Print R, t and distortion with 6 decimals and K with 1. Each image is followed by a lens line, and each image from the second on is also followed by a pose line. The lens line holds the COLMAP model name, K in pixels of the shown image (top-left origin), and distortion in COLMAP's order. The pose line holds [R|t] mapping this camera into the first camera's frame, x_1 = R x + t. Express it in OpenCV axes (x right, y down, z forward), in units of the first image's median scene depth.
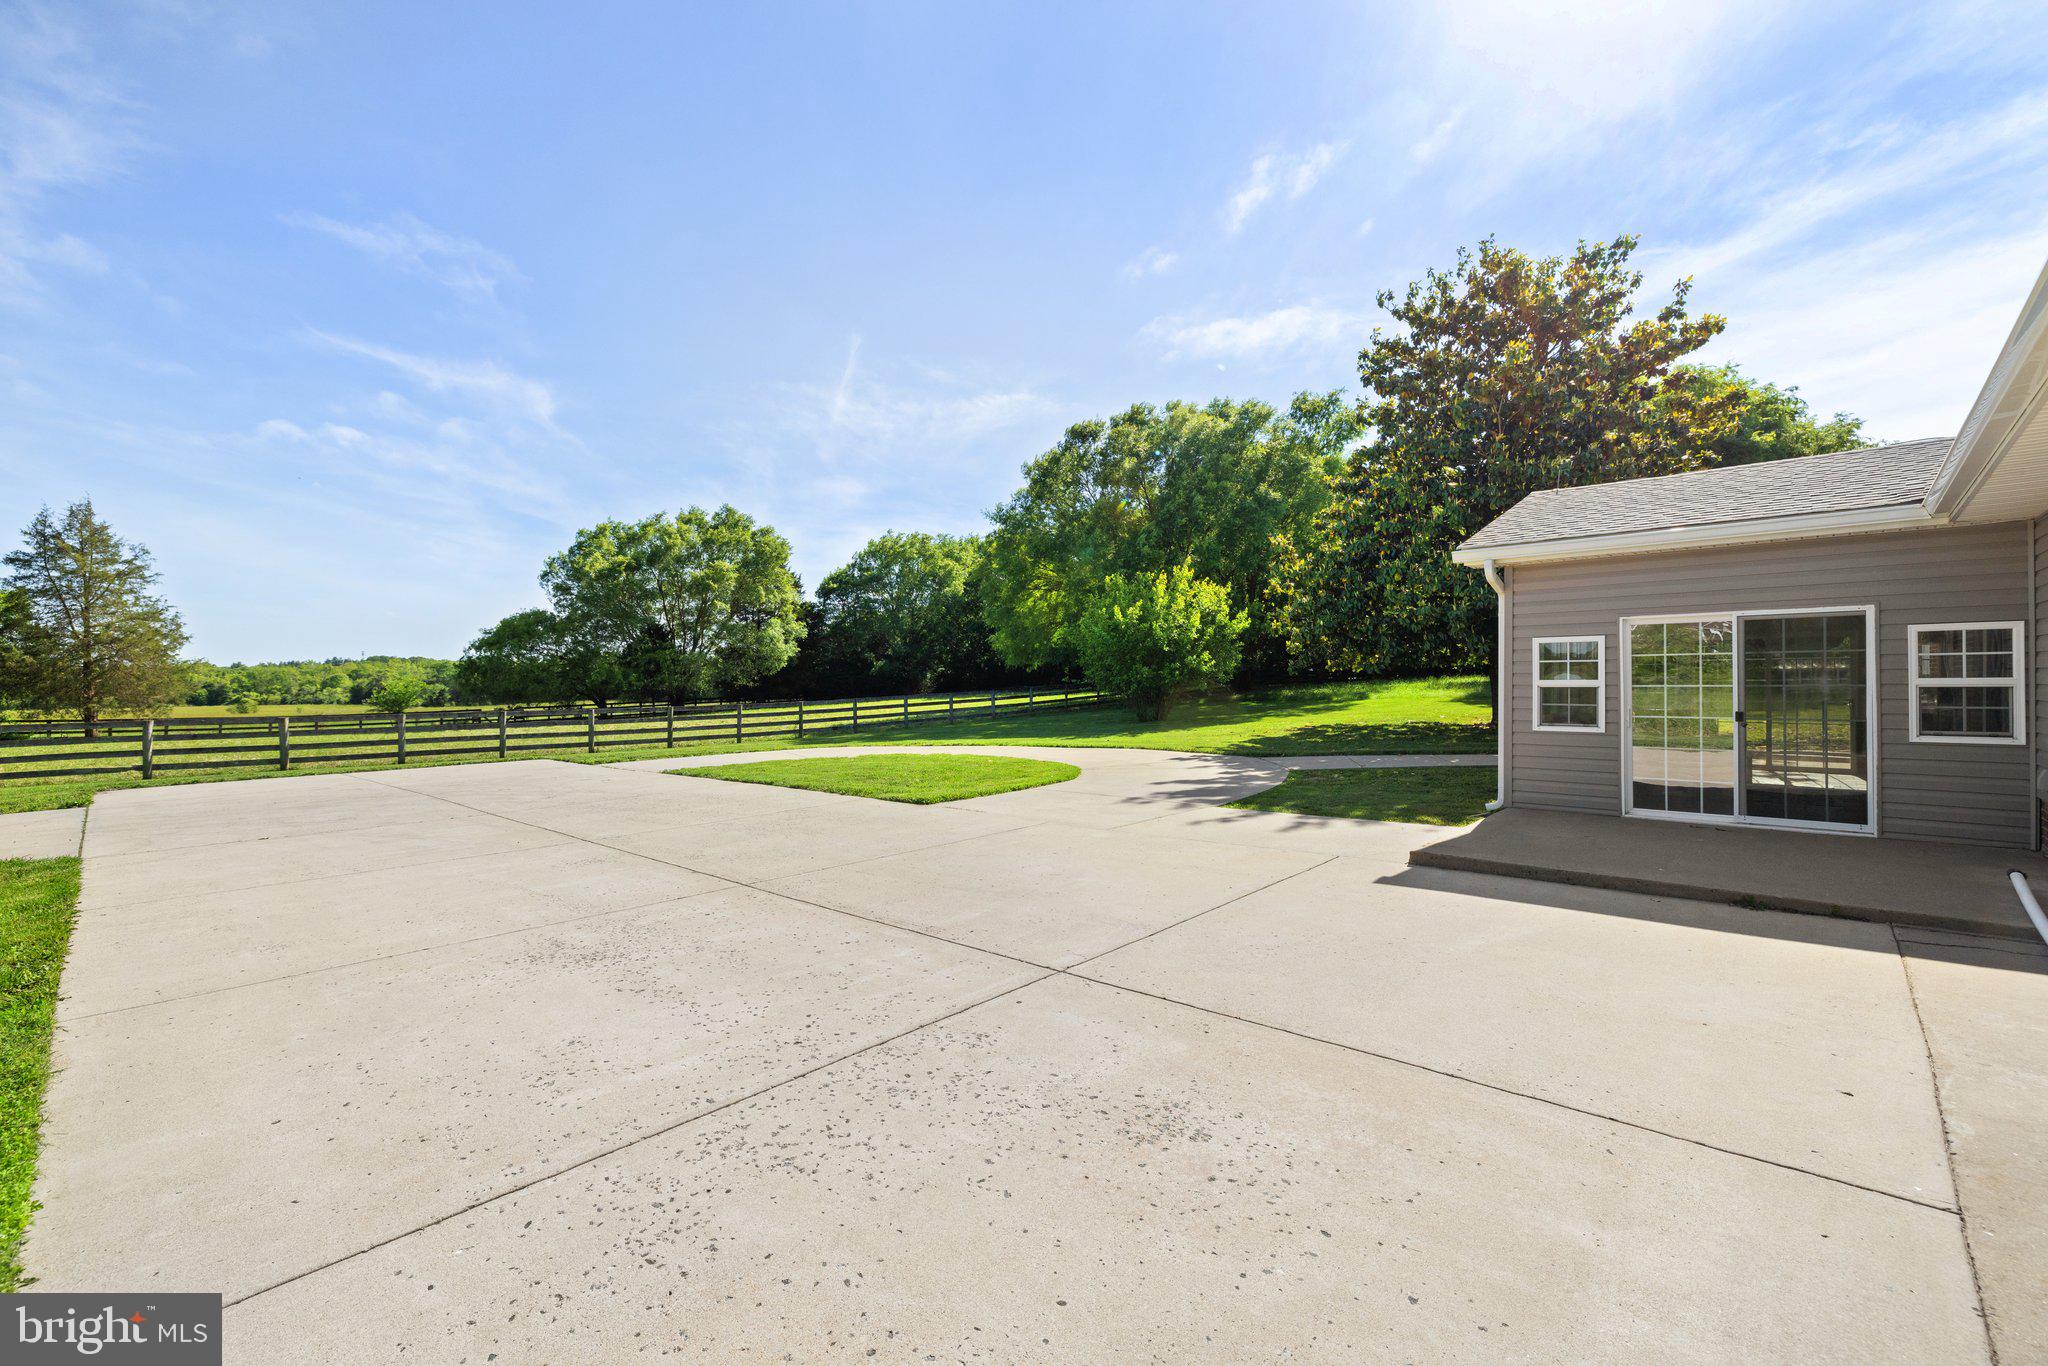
lens RADIAL K [[878.9, 0, 1029.0], [0, 878.9, 661.8], [0, 0, 1]] dist [0.001299, -0.001524]
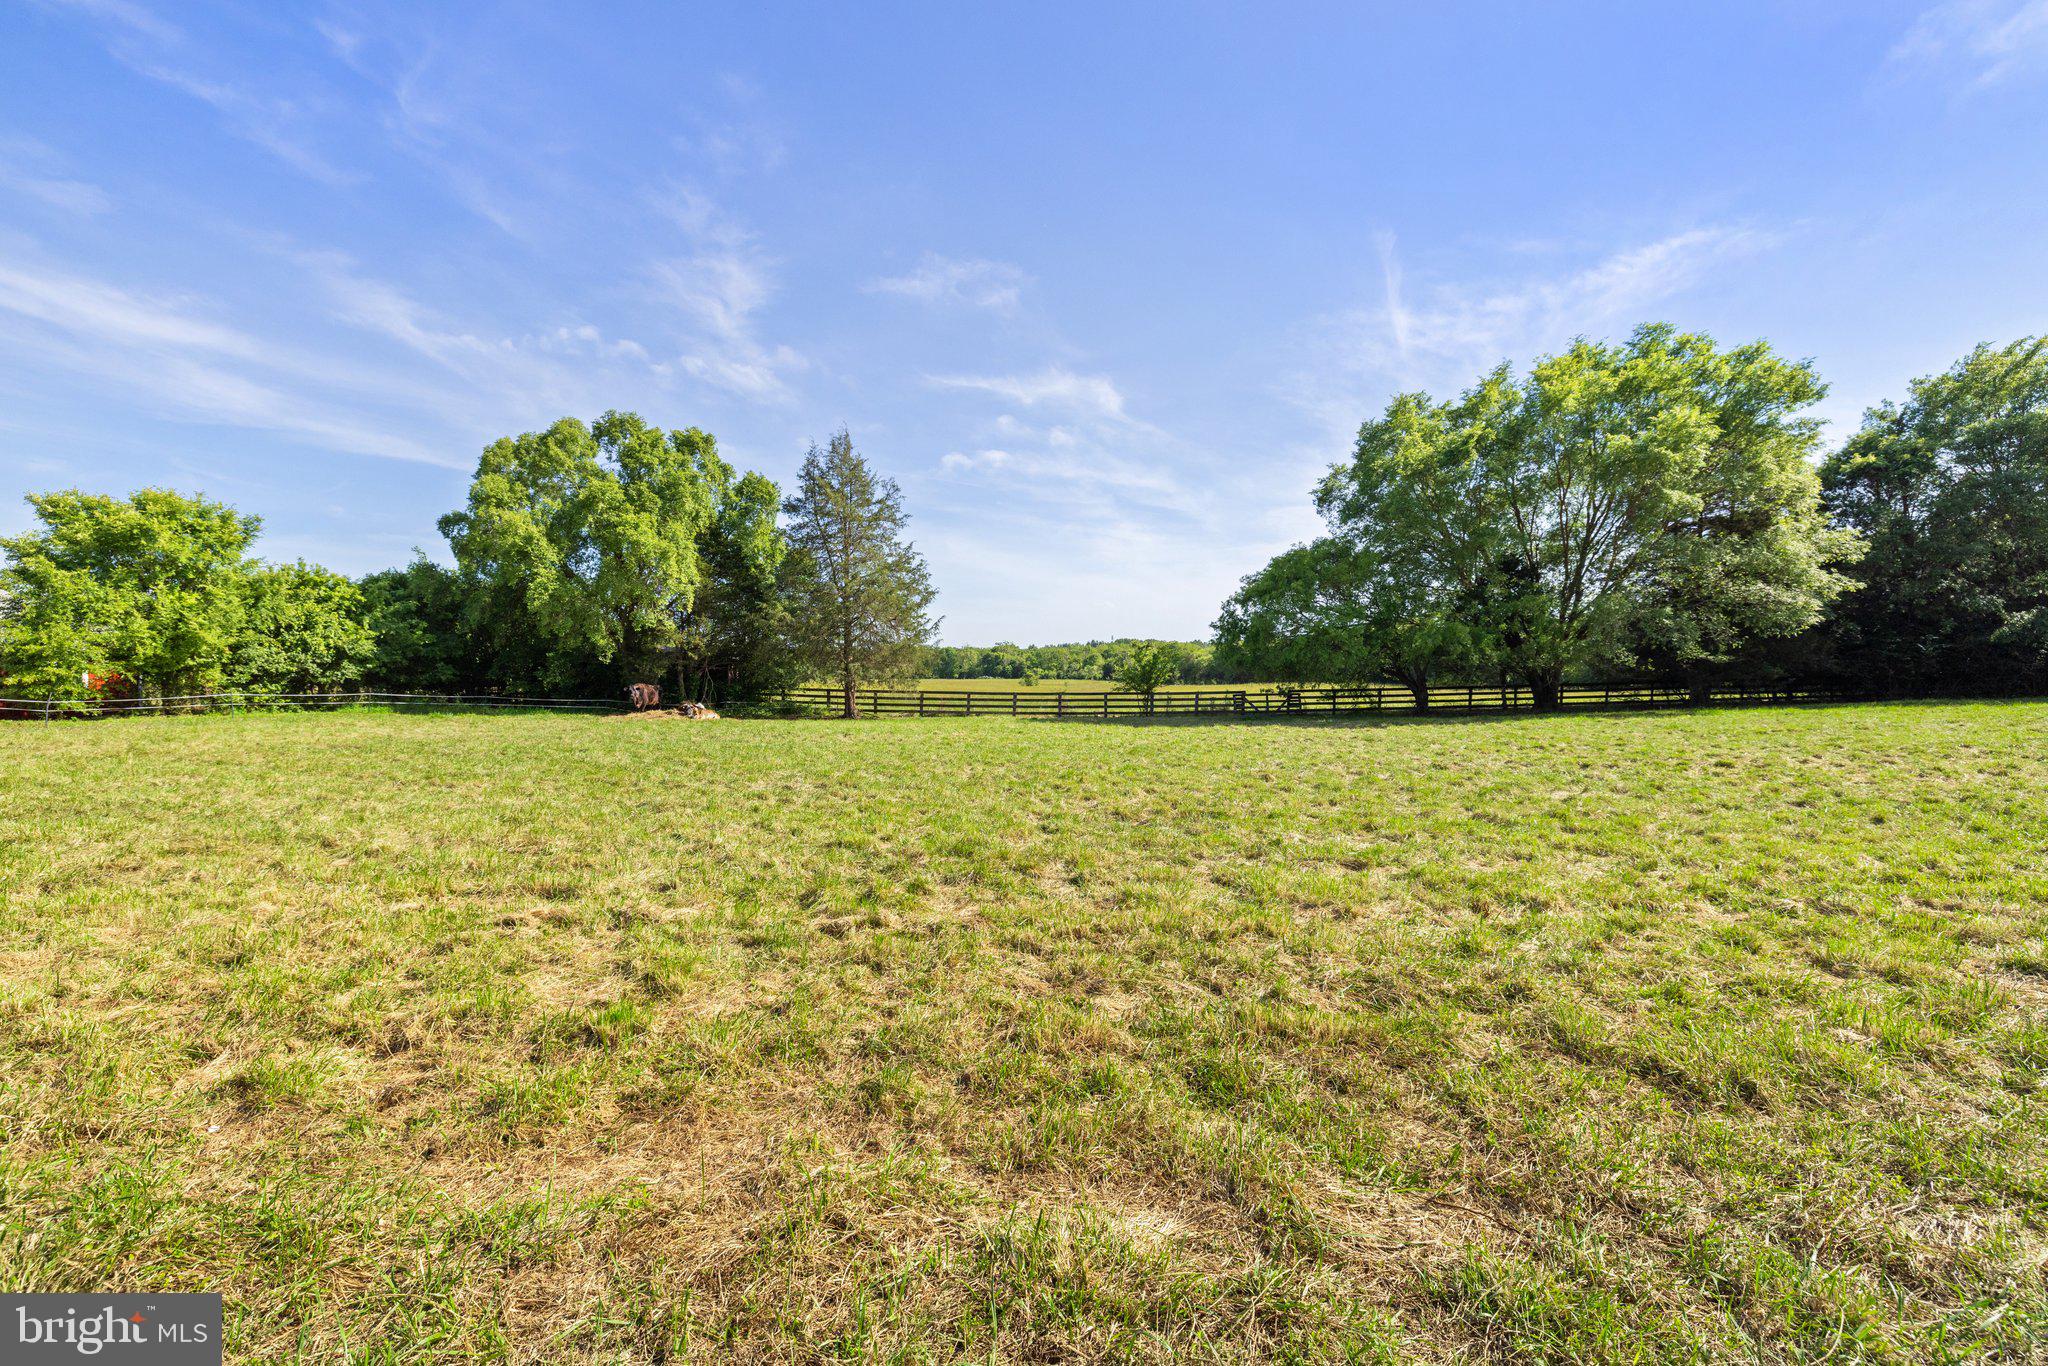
lens RADIAL K [[878.9, 0, 1016.5], [0, 878.9, 679.2], [0, 0, 1]] dist [0.001299, -0.001524]
pose [[0.720410, 0.021076, -0.693228, -0.253684], [0.007395, 0.999248, 0.038065, 0.016210], [0.693509, -0.032549, 0.719713, 0.347520]]
